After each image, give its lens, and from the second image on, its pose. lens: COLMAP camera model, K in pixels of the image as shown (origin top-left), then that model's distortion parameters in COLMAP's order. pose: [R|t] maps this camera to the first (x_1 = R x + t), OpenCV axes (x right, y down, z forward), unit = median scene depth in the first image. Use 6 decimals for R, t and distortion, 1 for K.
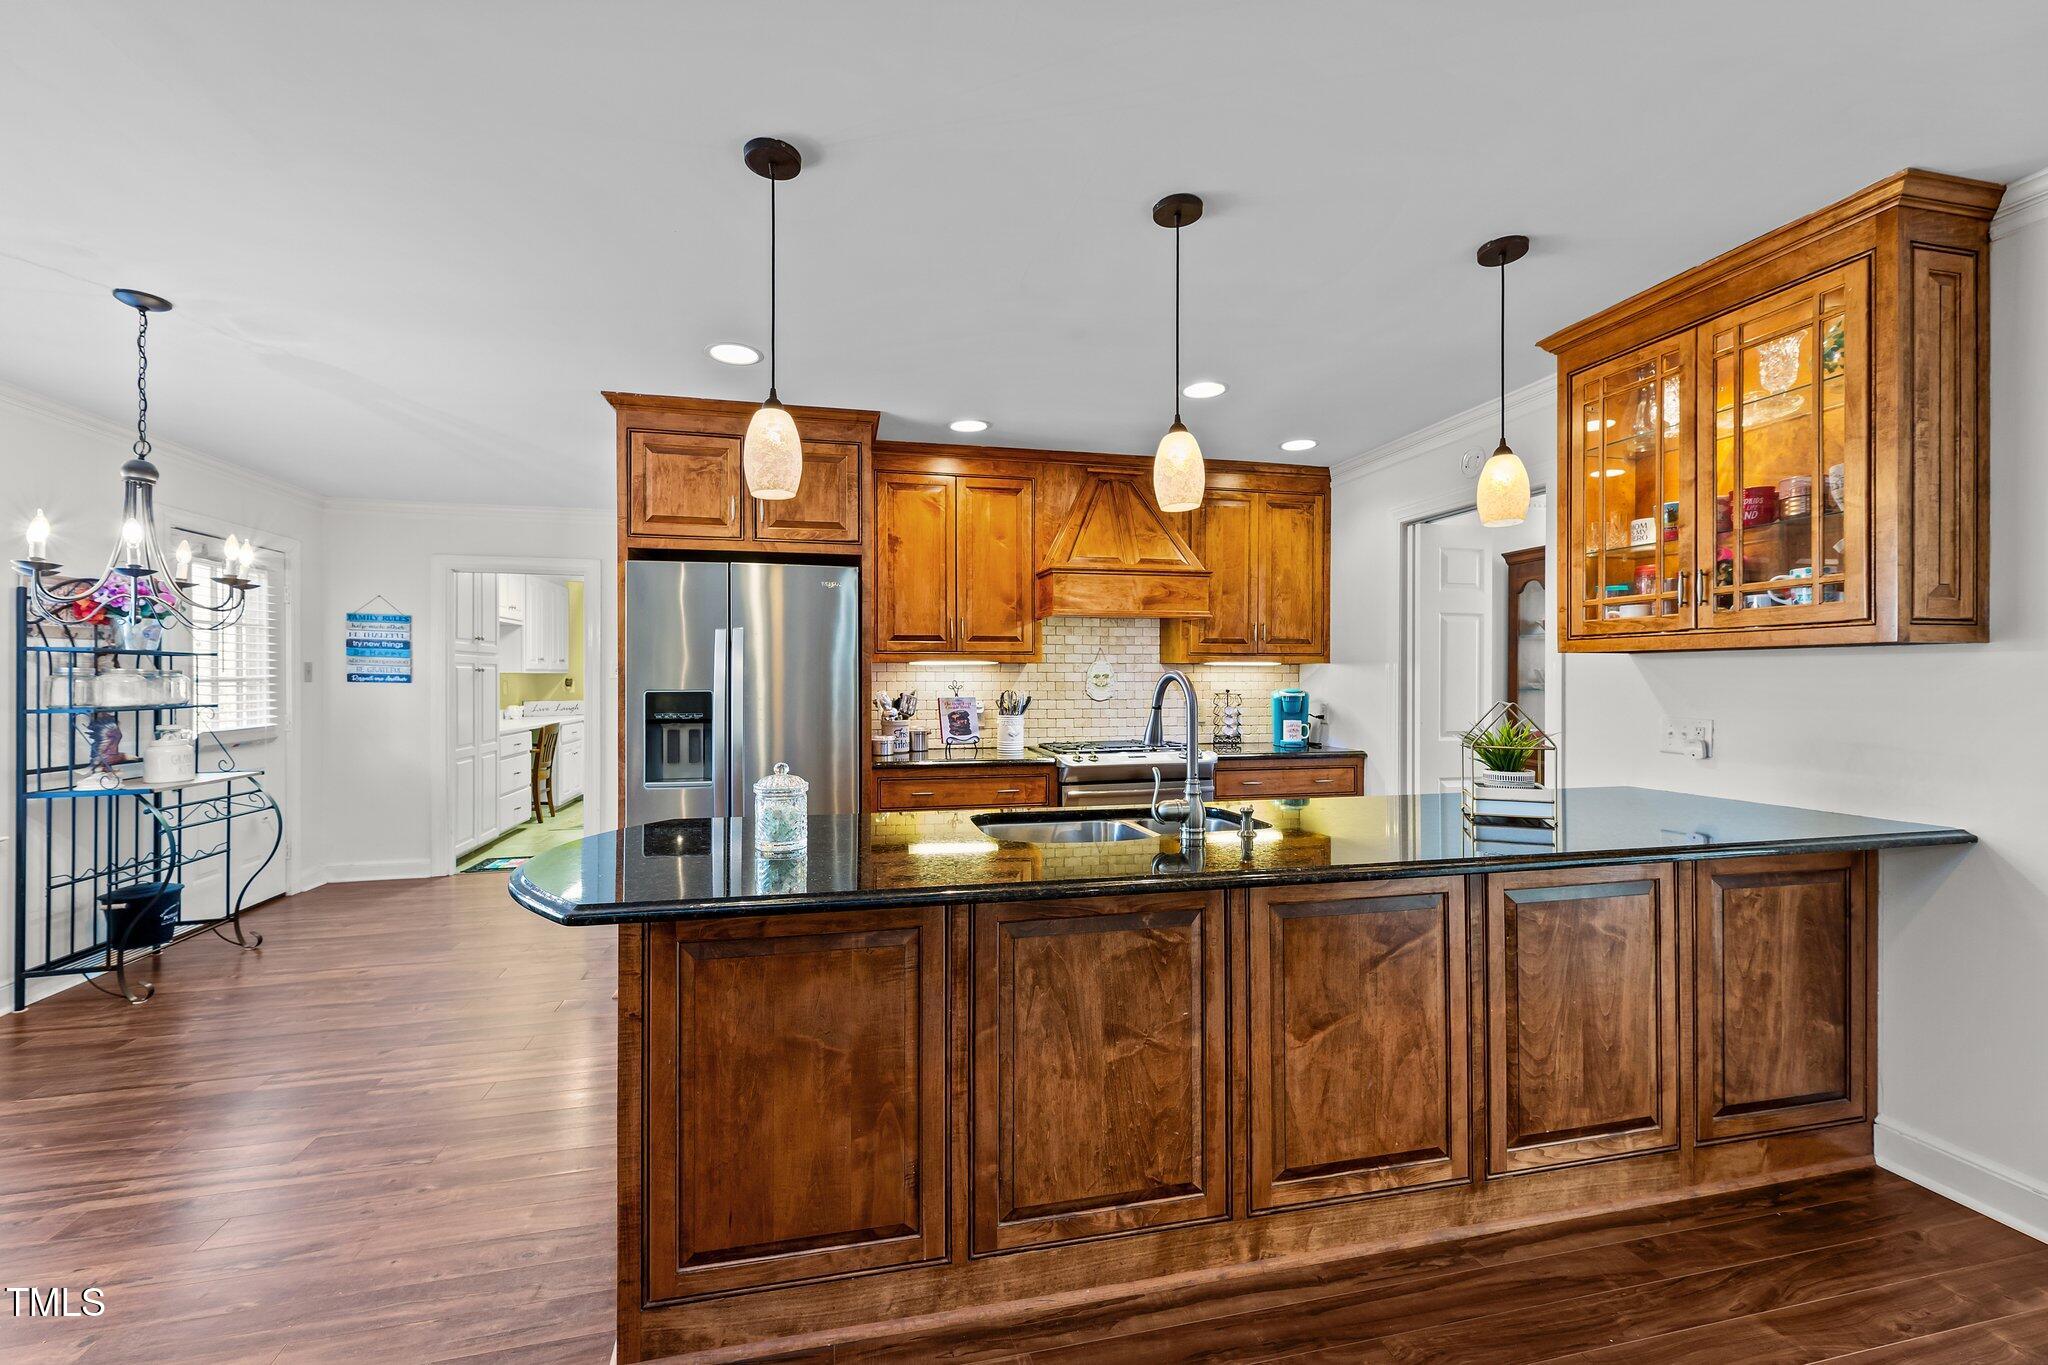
lens RADIAL K [[822.6, 0, 1018.9], [0, 822.6, 679.7], [0, 0, 1]] dist [0.004316, 0.000195]
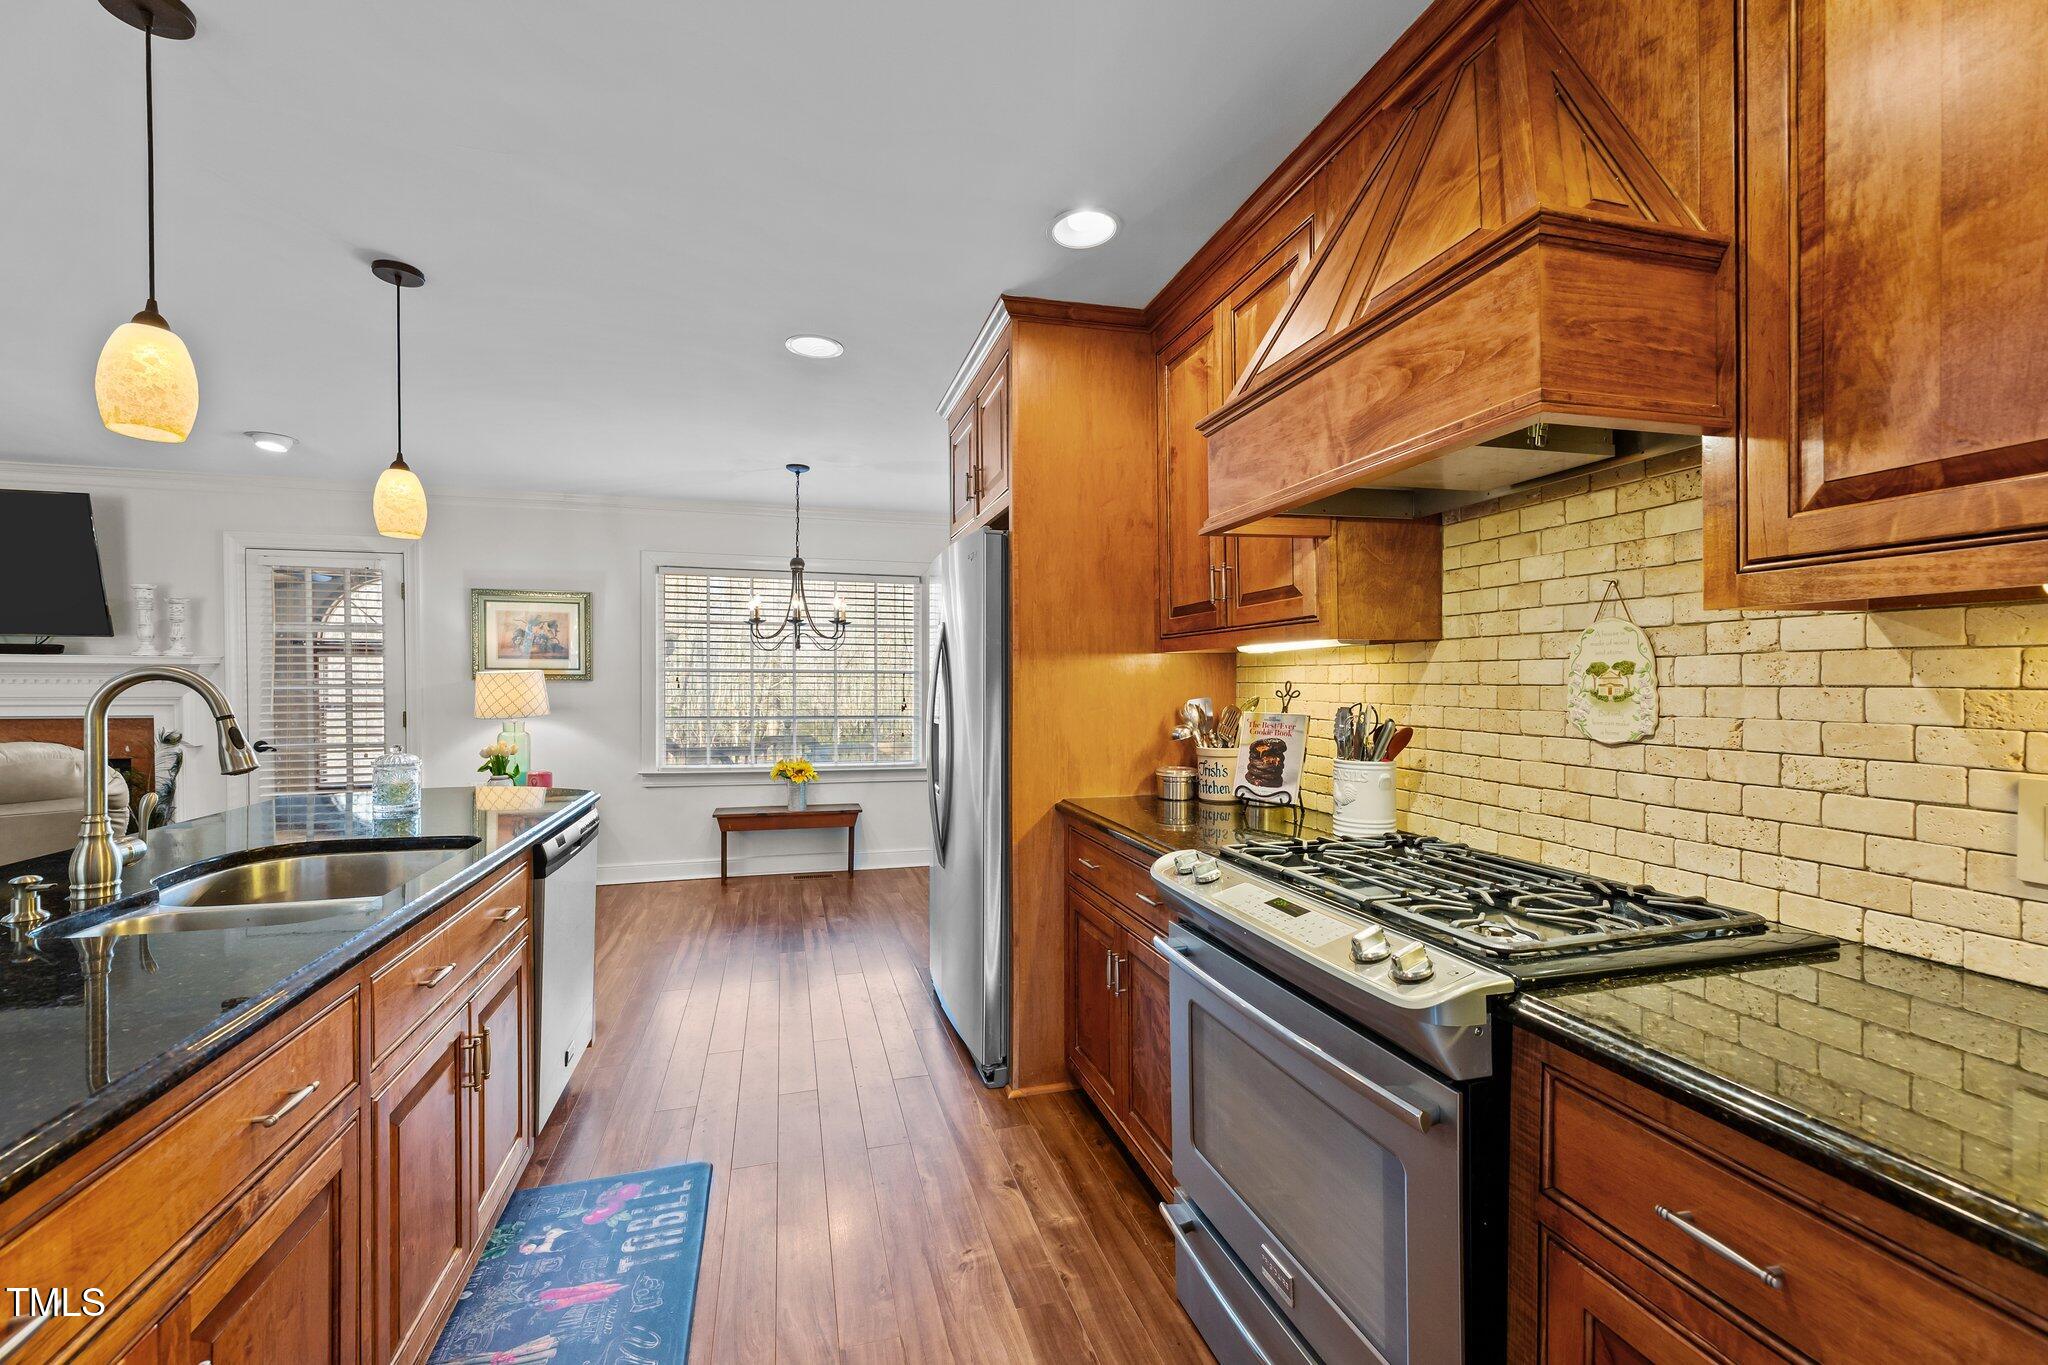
lens RADIAL K [[838.3, 0, 1014.9], [0, 838.3, 690.3], [0, 0, 1]] dist [-0.000155, -0.000184]
pose [[0.039969, 0.011783, -0.999131, 0.545880], [-0.000492, 0.999931, 0.011772, 0.000636], [0.999201, 0.000021, 0.039972, 0.985646]]
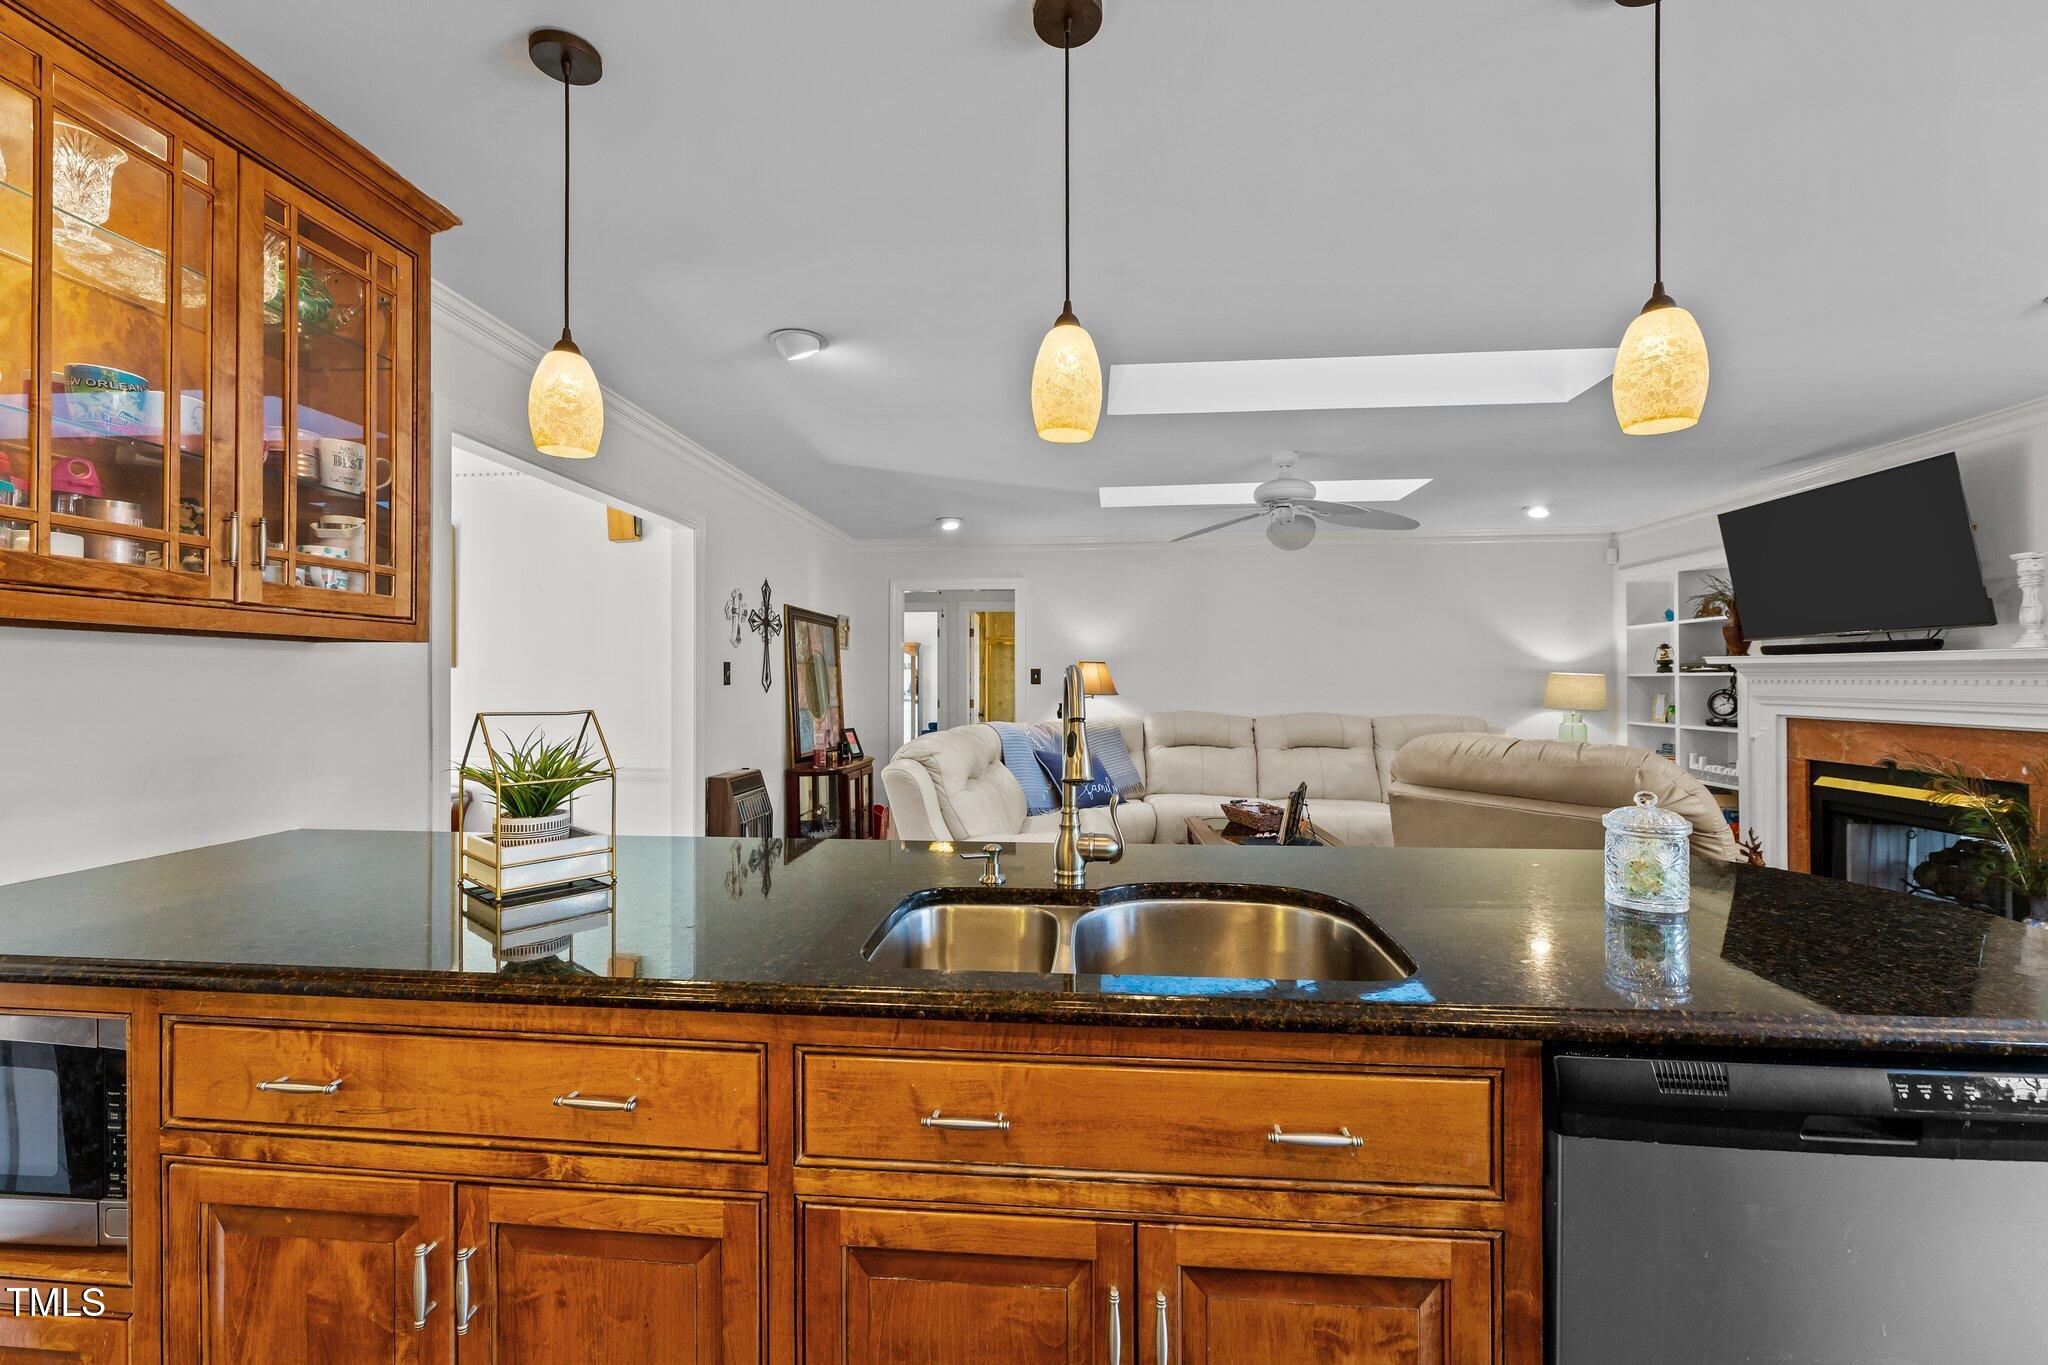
lens RADIAL K [[822.9, 0, 1018.8], [0, 822.9, 675.2], [0, 0, 1]] dist [0.000393, 0.000047]
pose [[-0.947614, 0.001338, 0.319415, 0.005006], [-0.000656, 0.999981, -0.006136, 0.001248], [-0.319417, -0.006024, -0.947595, 0.969991]]
